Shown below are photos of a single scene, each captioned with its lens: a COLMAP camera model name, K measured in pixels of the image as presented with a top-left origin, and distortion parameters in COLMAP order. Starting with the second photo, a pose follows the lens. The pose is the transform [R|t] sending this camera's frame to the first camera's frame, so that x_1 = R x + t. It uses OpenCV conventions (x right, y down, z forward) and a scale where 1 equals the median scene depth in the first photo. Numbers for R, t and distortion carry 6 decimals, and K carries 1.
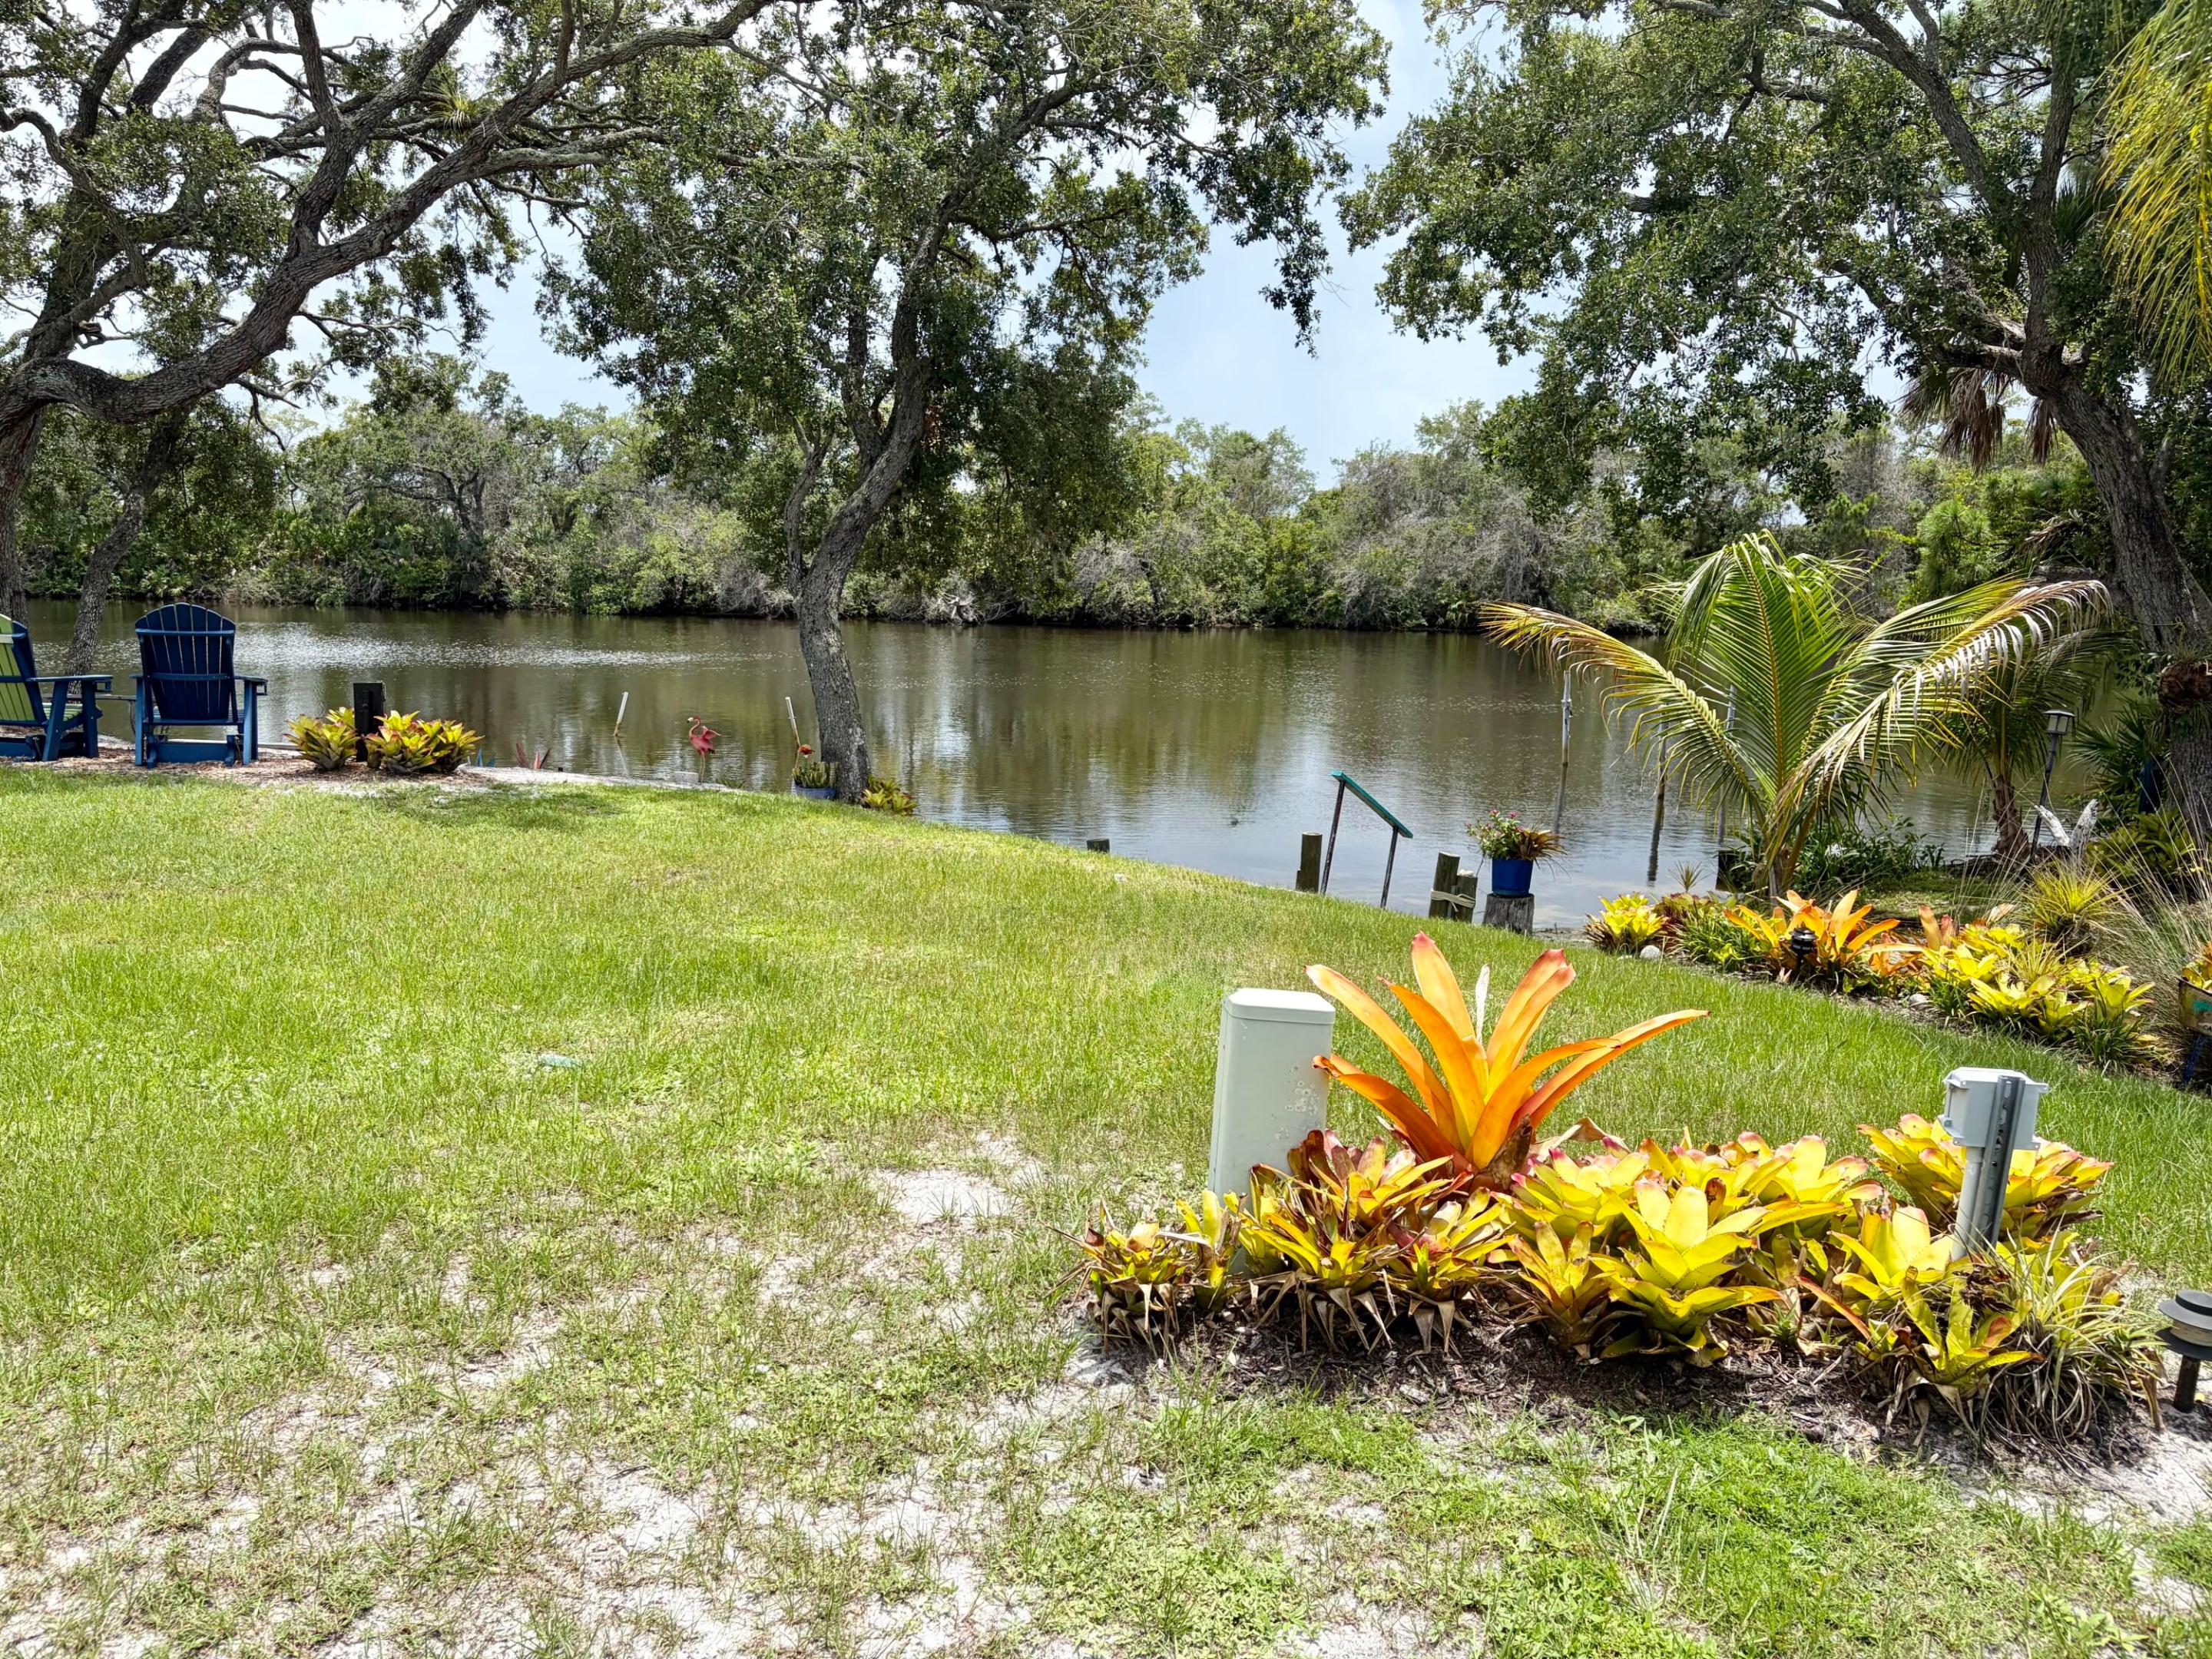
lens RADIAL K [[1697.2, 0, 1076.1], [0, 1697.2, 839.8], [0, 0, 1]] dist [0.060664, -0.099111]
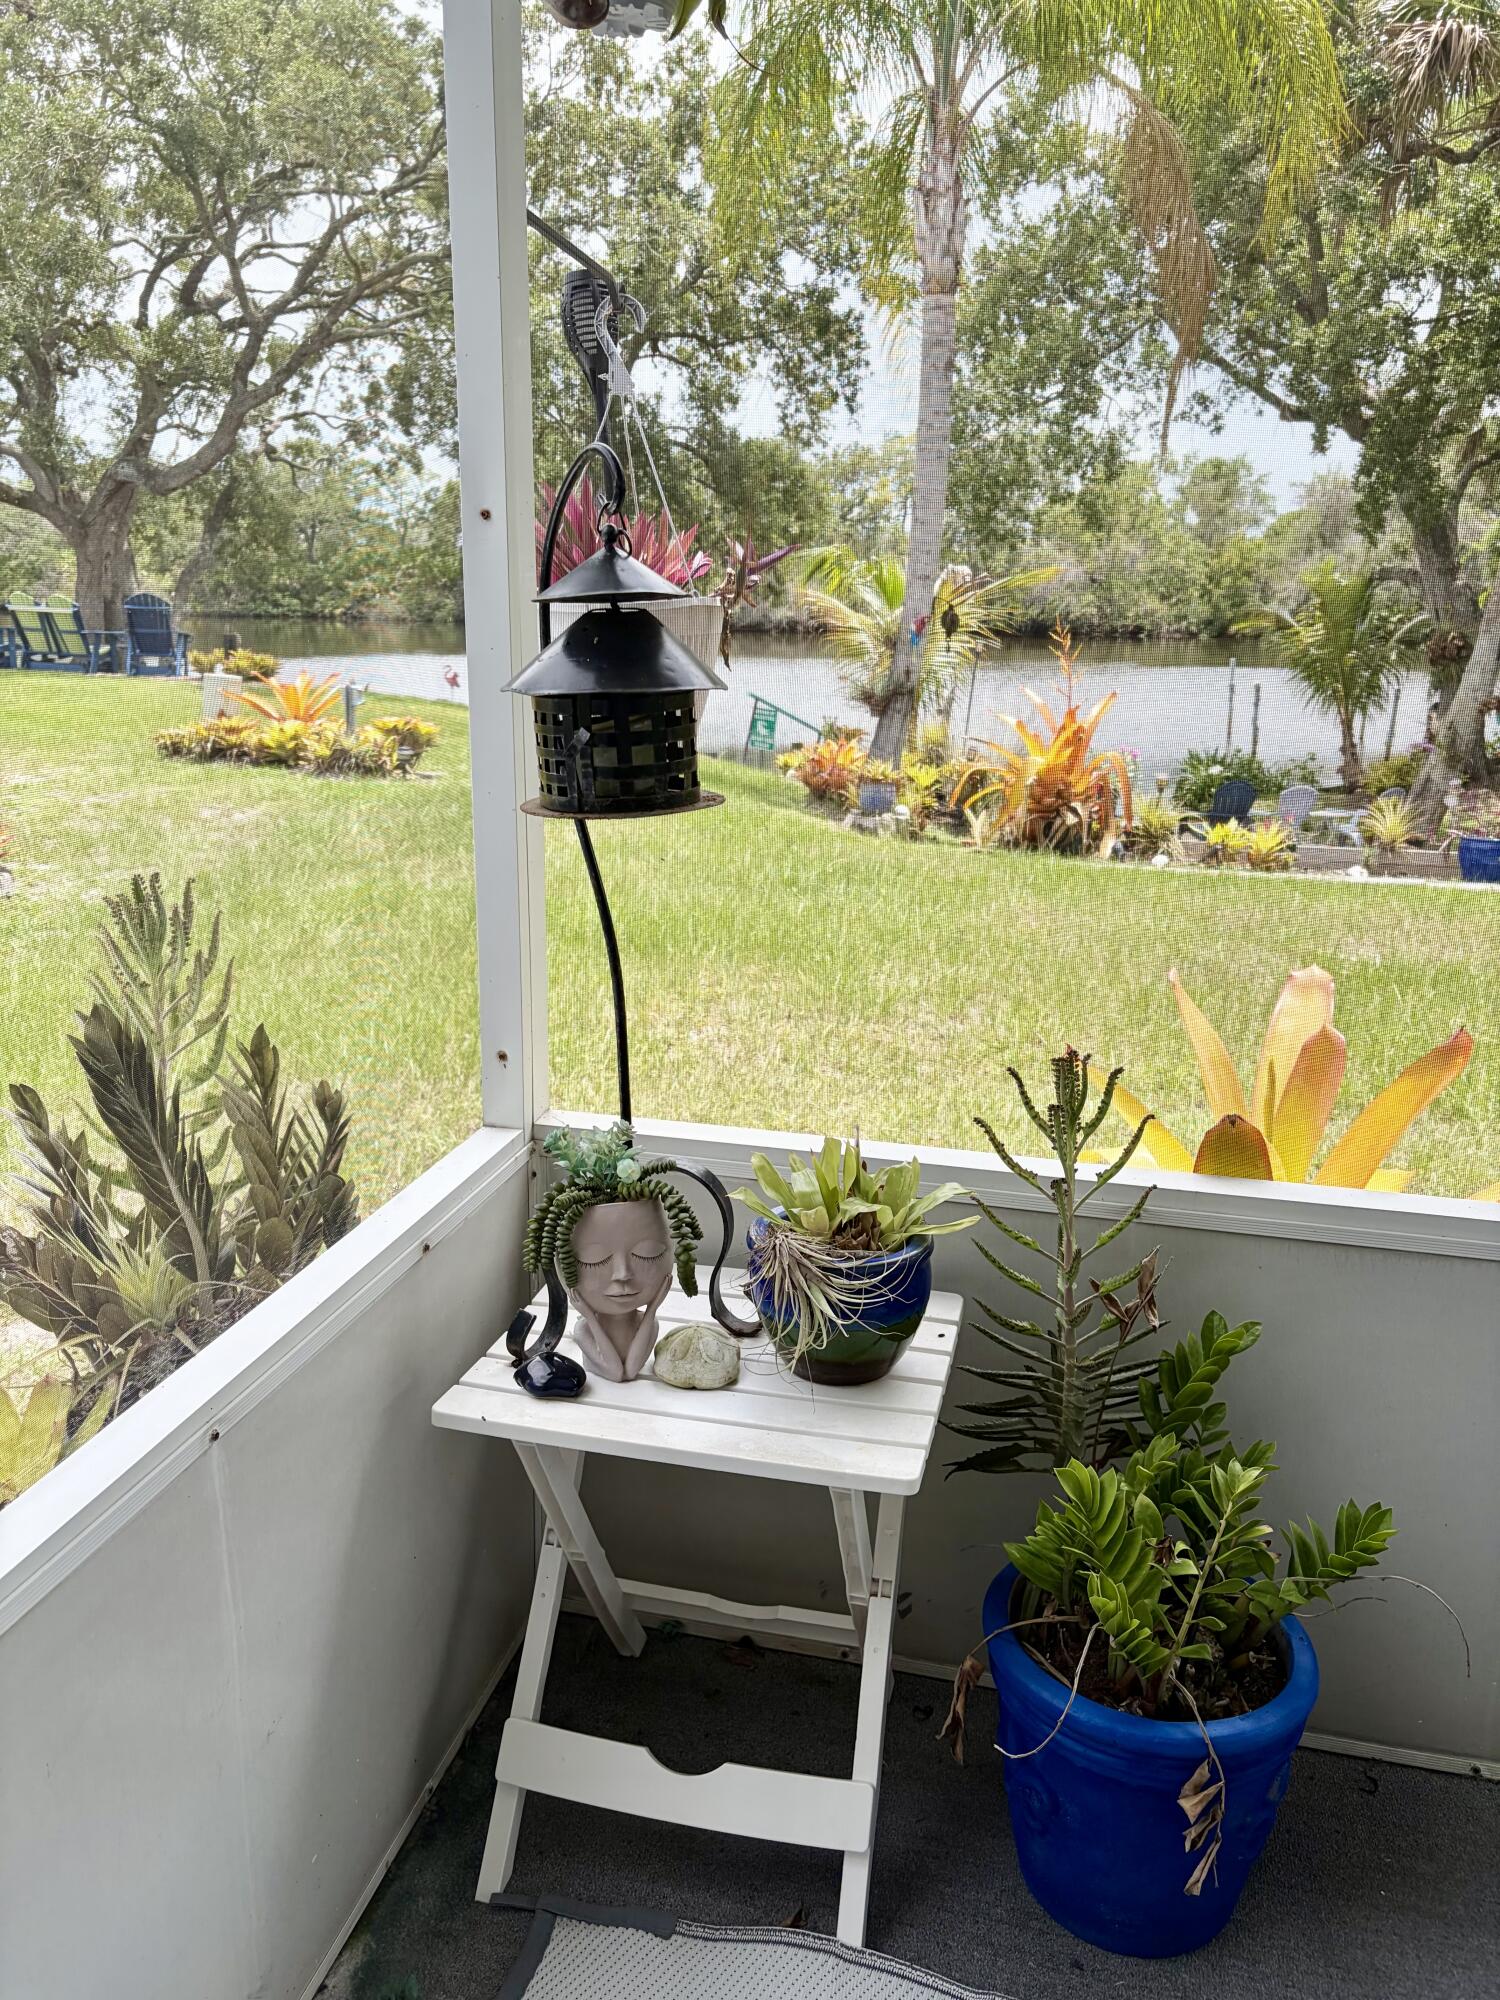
lens RADIAL K [[1534.5, 0, 747.3], [0, 1534.5, 1009.2], [0, 0, 1]] dist [0.060664, -0.099111]
pose [[0.967379, 0.057916, -0.246625, 0.082772], [-0.031491, 0.993457, 0.109775, 0.016244], [0.251369, -0.098428, 0.962874, -0.080229]]
